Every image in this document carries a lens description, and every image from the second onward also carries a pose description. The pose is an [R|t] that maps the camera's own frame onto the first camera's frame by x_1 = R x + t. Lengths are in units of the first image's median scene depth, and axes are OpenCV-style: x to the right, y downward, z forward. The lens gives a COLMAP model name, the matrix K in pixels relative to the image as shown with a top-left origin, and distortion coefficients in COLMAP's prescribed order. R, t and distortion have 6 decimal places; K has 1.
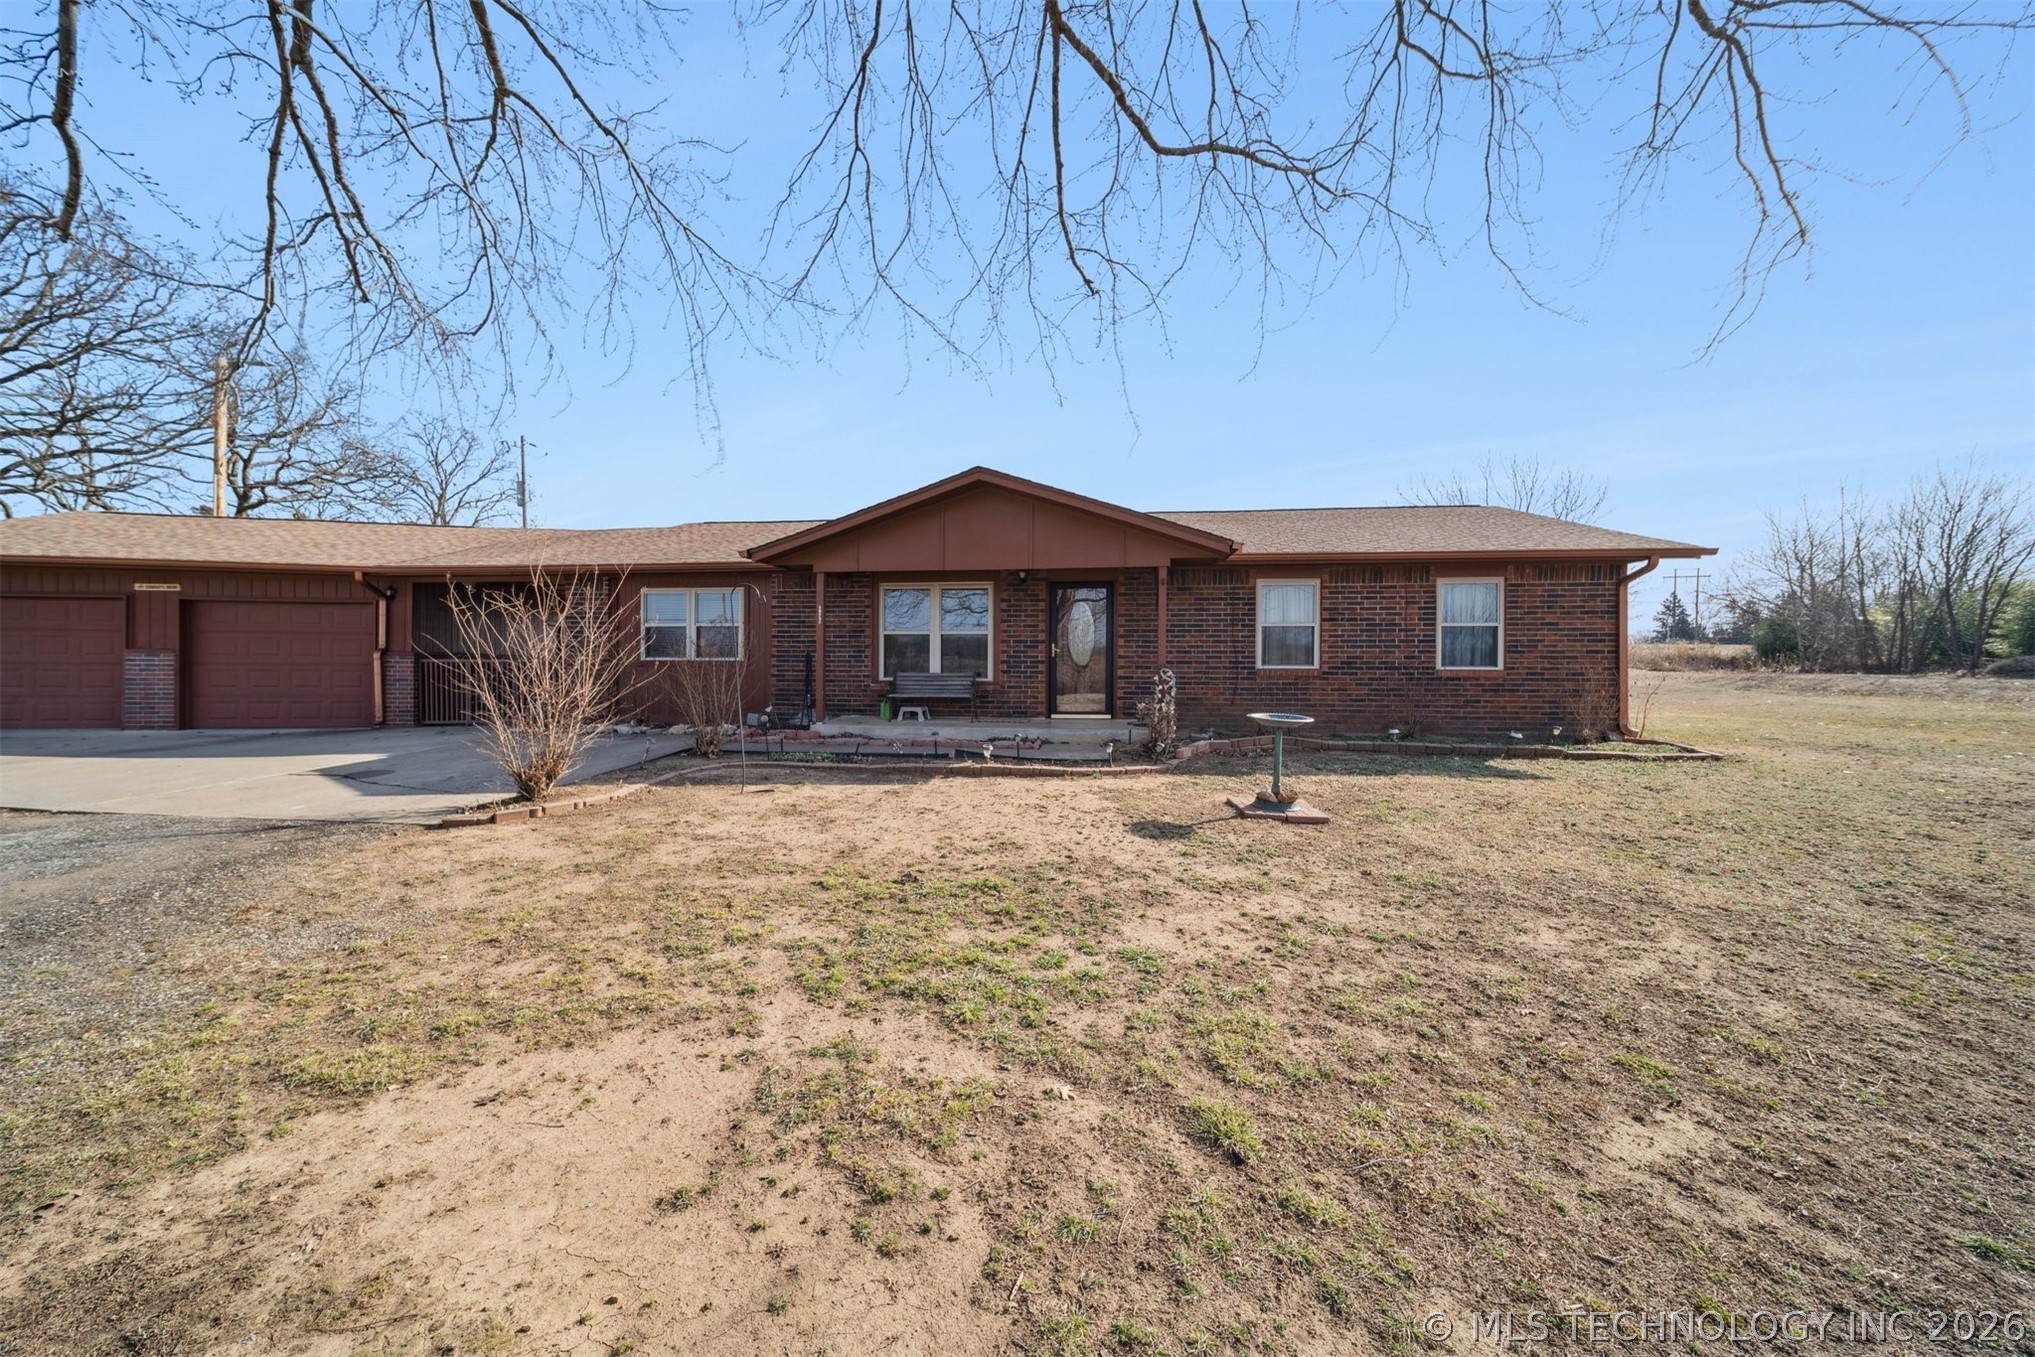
lens RADIAL K [[717.1, 0, 1010.0], [0, 717.1, 674.7], [0, 0, 1]] dist [0.000859, -0.001316]
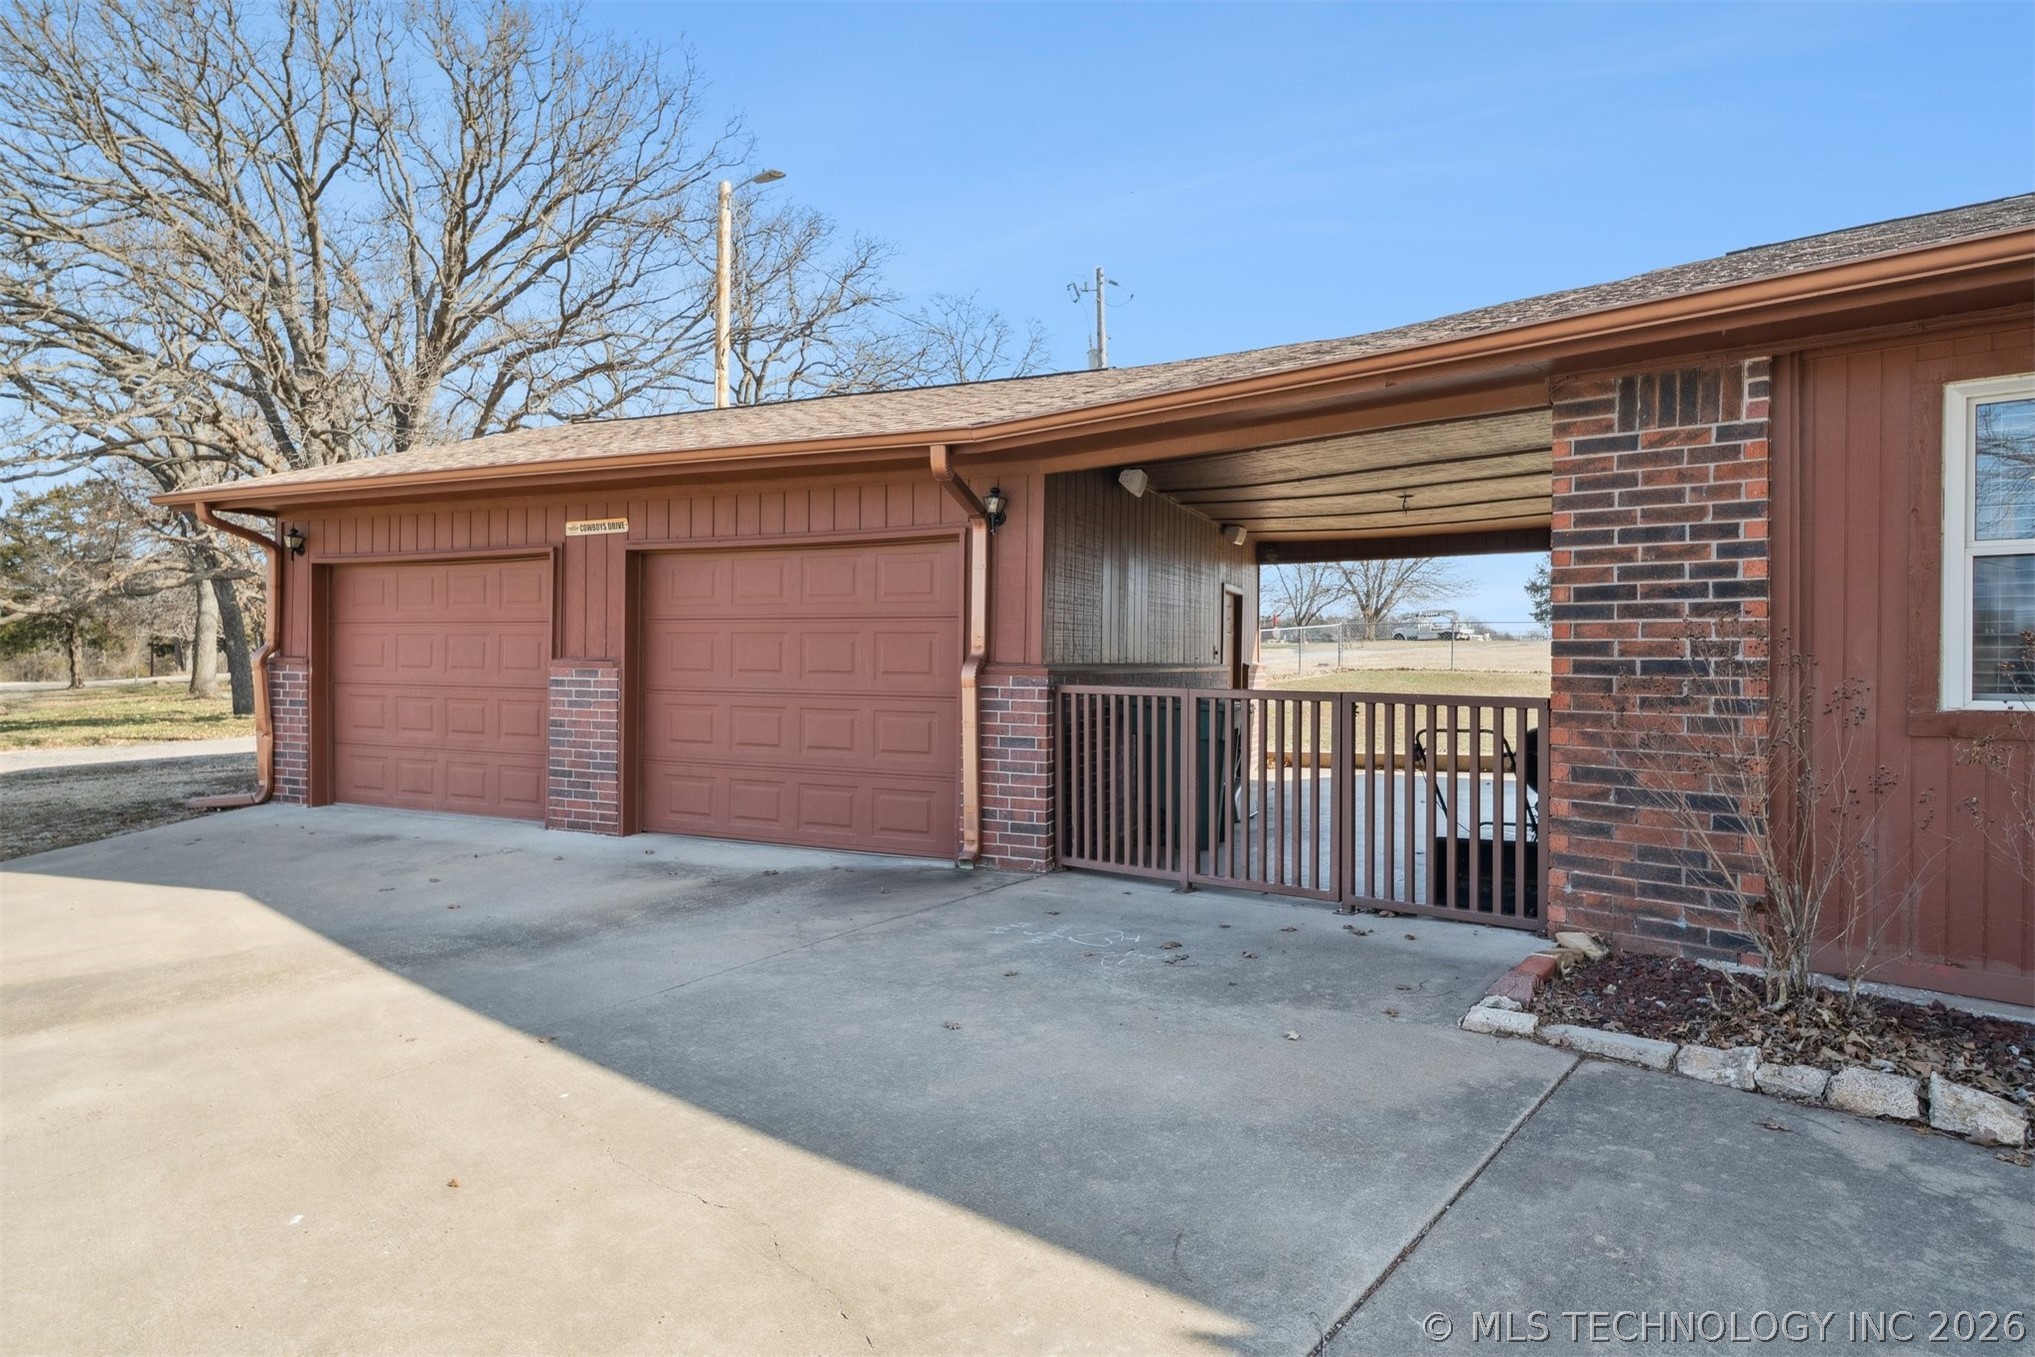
lens RADIAL K [[1079.0, 0, 1004.6], [0, 1079.0, 666.4], [0, 0, 1]] dist [0.002359, 0.000149]
pose [[0.824397, 0.004082, -0.565997, -0.600263], [-0.008304, 0.999954, -0.004884, -0.031103], [0.565951, 0.008727, 0.824393, 0.598646]]
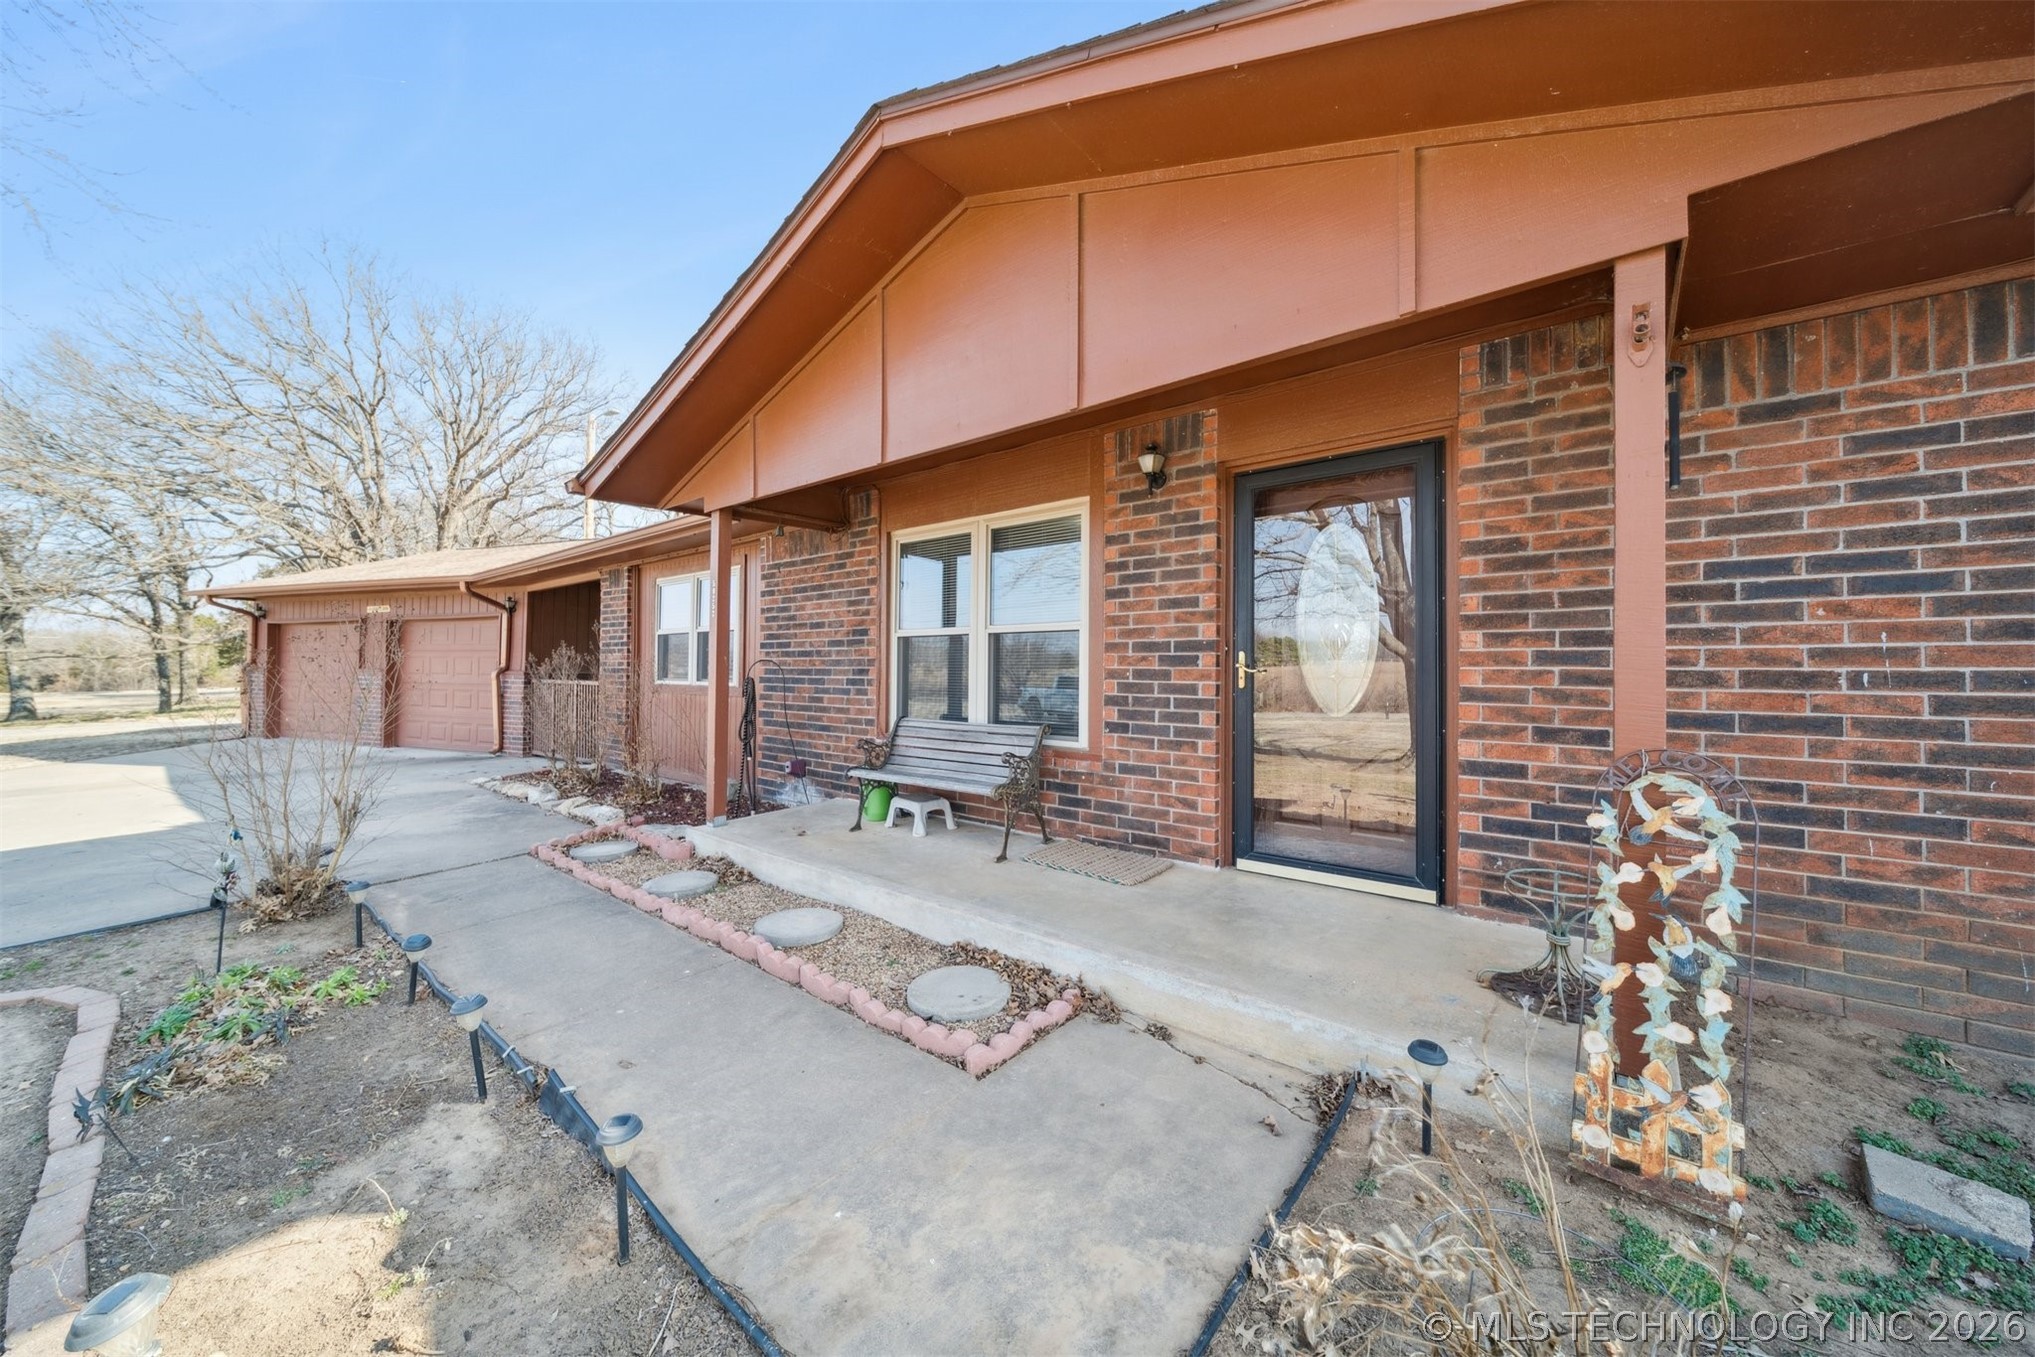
lens RADIAL K [[717.1, 0, 1015.3], [0, 717.1, 661.2], [0, 0, 1]] dist [0.000859, -0.001316]
pose [[0.848032, -0.006824, -0.529901, 0.147682], [-0.011418, 0.999450, -0.031144, -0.026248], [0.529822, 0.032462, 0.847487, 0.642270]]
